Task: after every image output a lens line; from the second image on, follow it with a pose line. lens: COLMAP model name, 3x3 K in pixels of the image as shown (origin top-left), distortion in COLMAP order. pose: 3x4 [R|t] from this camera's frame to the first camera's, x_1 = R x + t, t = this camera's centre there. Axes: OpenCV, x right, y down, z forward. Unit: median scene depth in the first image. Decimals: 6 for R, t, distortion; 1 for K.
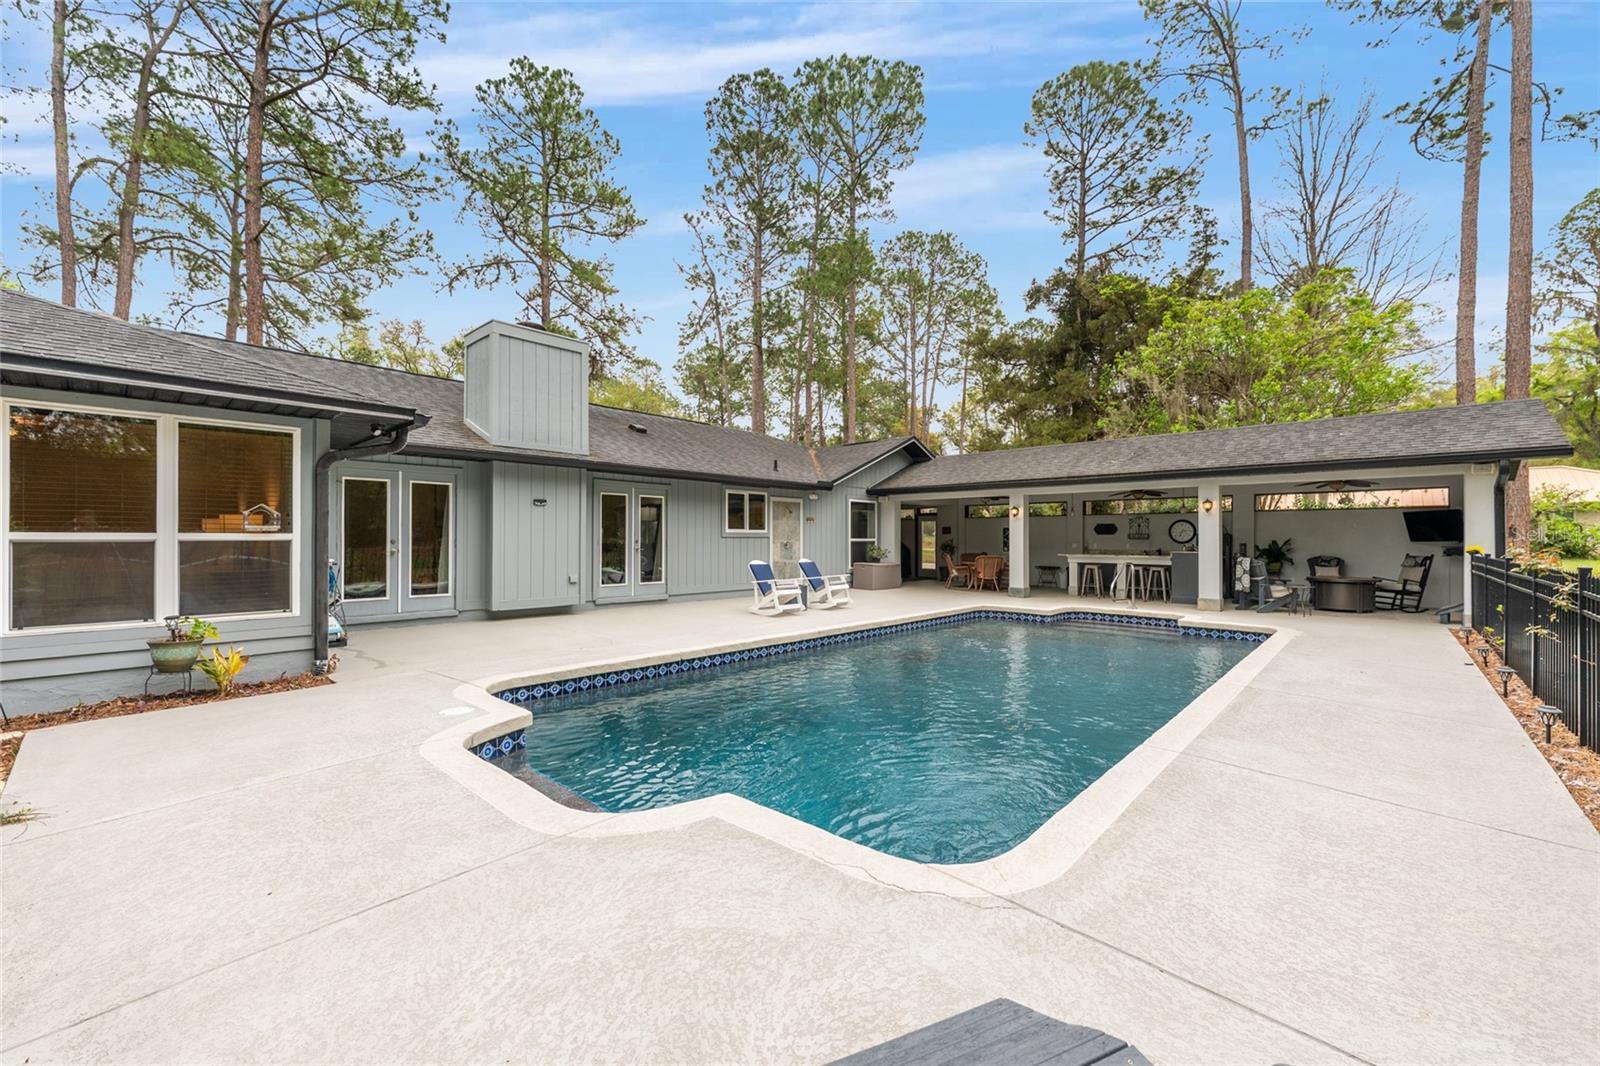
lens RADIAL K [[635.0, 0, 802.8], [0, 635.0, 536.6], [0, 0, 1]] dist [0.000796, 0.000123]
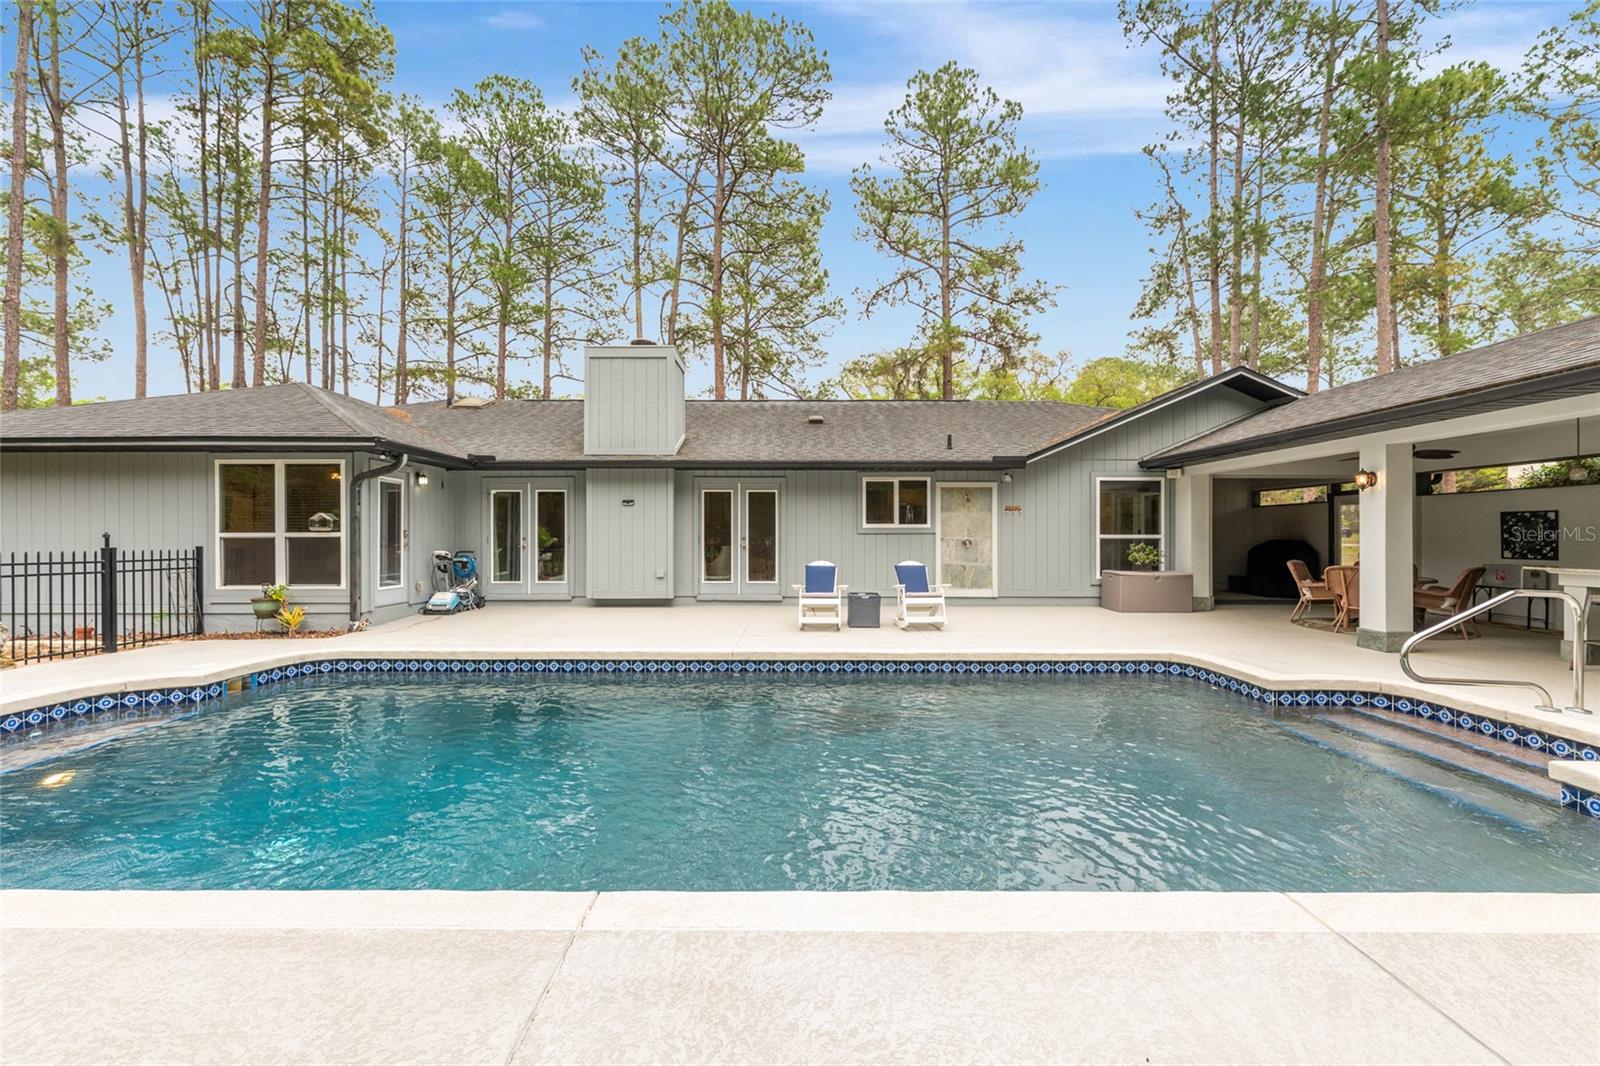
lens RADIAL K [[635.7, 0, 795.4], [0, 635.7, 534.9], [0, 0, 1]] dist [0.001640, 0.000466]
pose [[0.674898, -0.004359, -0.737899, 0.410232], [0.004577, 0.999988, -0.001721, 0.003352], [0.737897, -0.002216, 0.674909, 0.329053]]
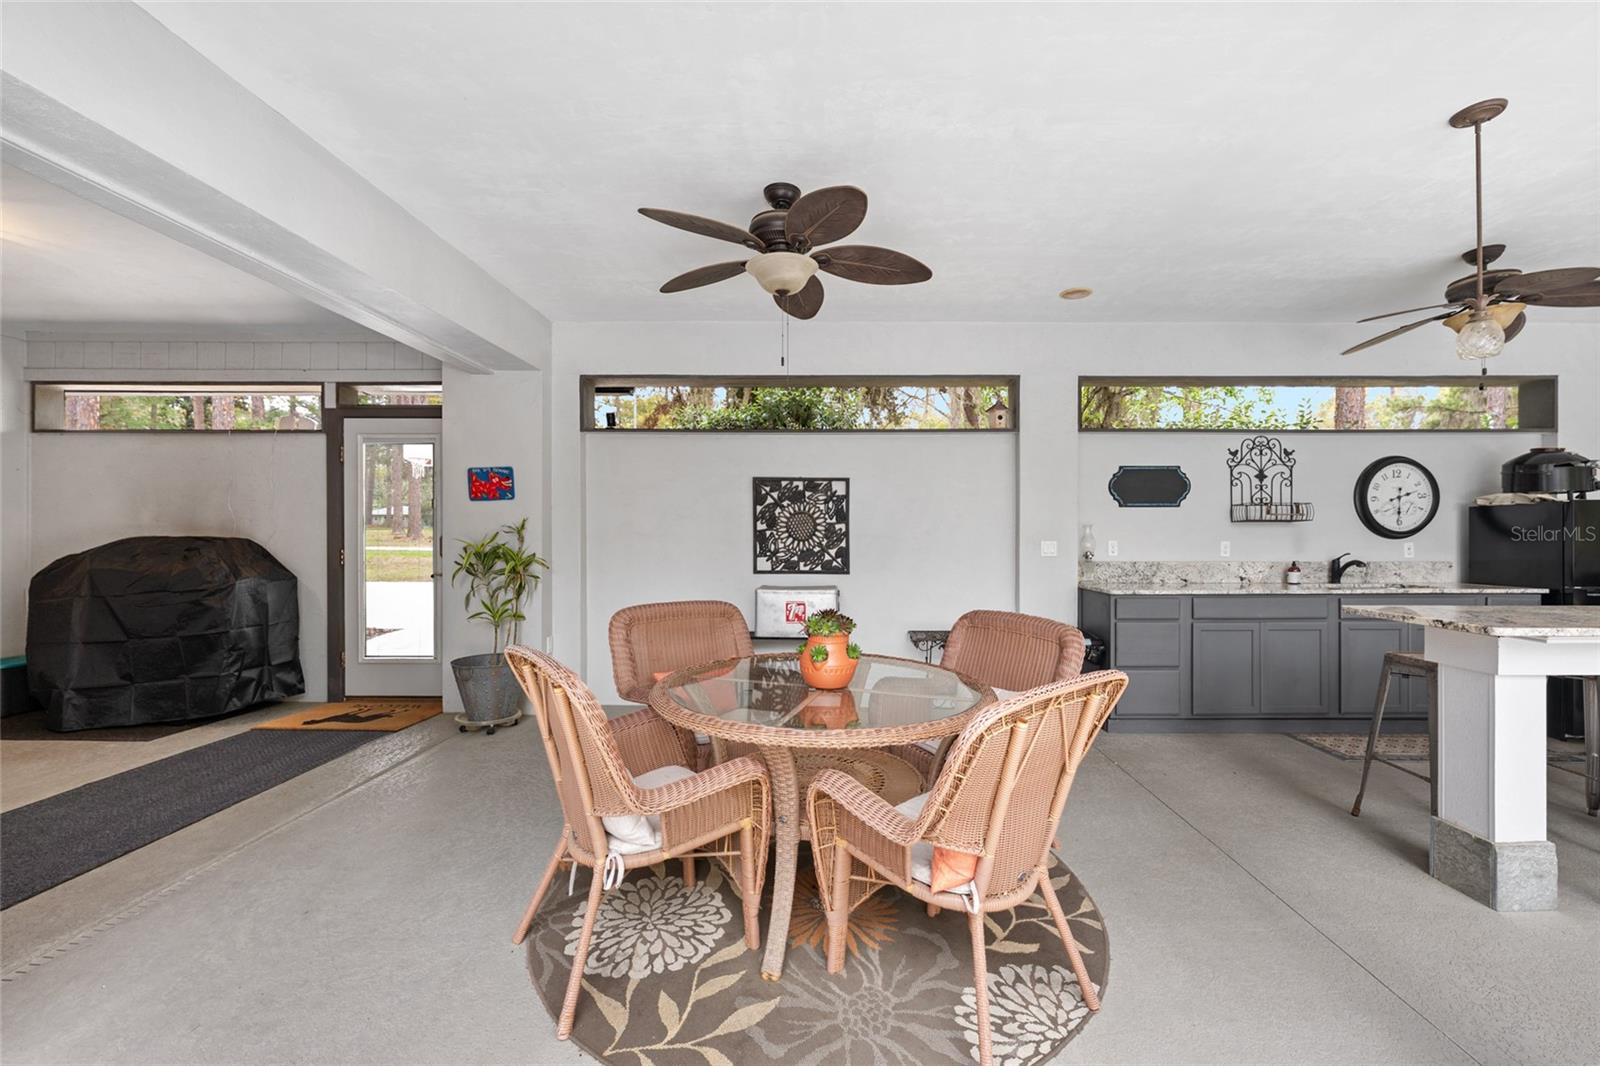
lens RADIAL K [[640.7, 0, 826.2], [0, 640.7, 536.5], [0, 0, 1]] dist [-0.000168, -0.000059]
pose [[0.737250, -0.005271, 0.675600, 0.225344], [-0.001816, 0.999950, 0.009783, 0.008228], [-0.675618, -0.008439, 0.737204, 1.056007]]
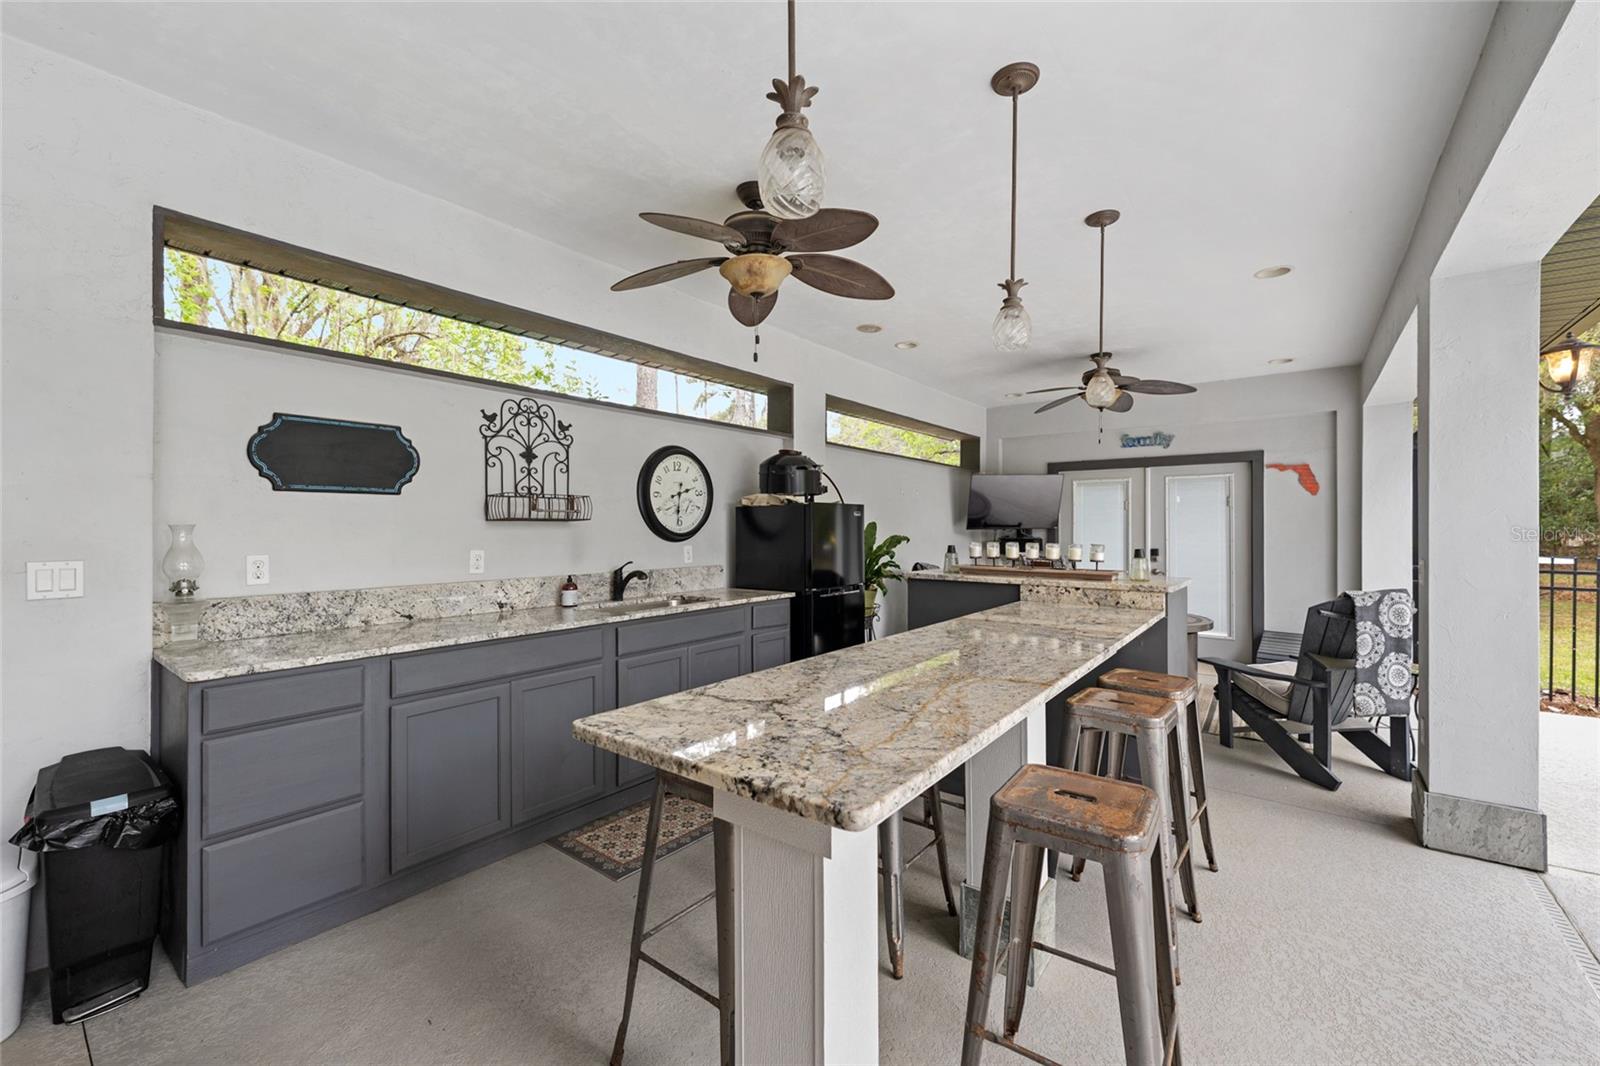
lens RADIAL K [[645.0, 0, 800.6], [0, 645.0, 526.9], [0, 0, 1]] dist [0.000362, 0.000116]
pose [[-0.082305, -0.000964, 0.996607, 0.371857], [-0.004765, 0.999988, 0.000573, 0.005106], [-0.996596, -0.004702, -0.082309, 1.069436]]
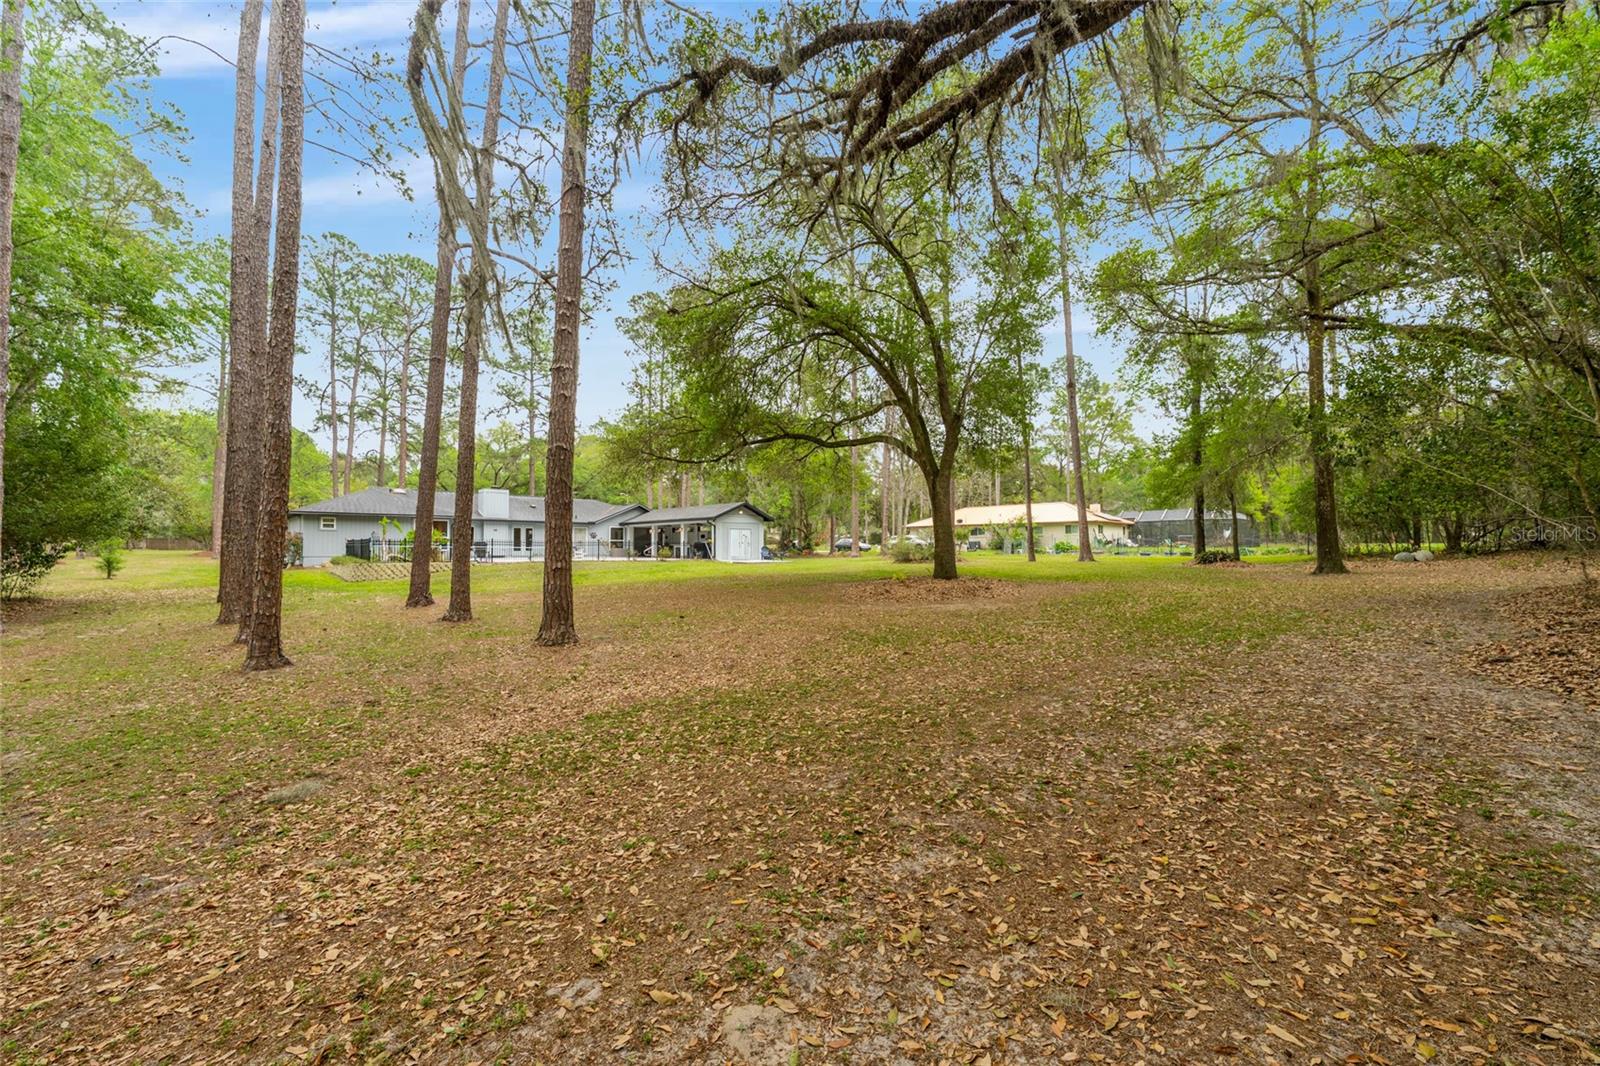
lens RADIAL K [[635.0, 0, 802.8], [0, 635.0, 536.6], [0, 0, 1]] dist [0.000796, 0.000123]
pose [[0.998447, -0.004622, -0.055519, 1.275124], [0.003595, 0.999821, -0.018589, 0.049769], [0.055594, 0.018360, 0.998285, -2.124916]]
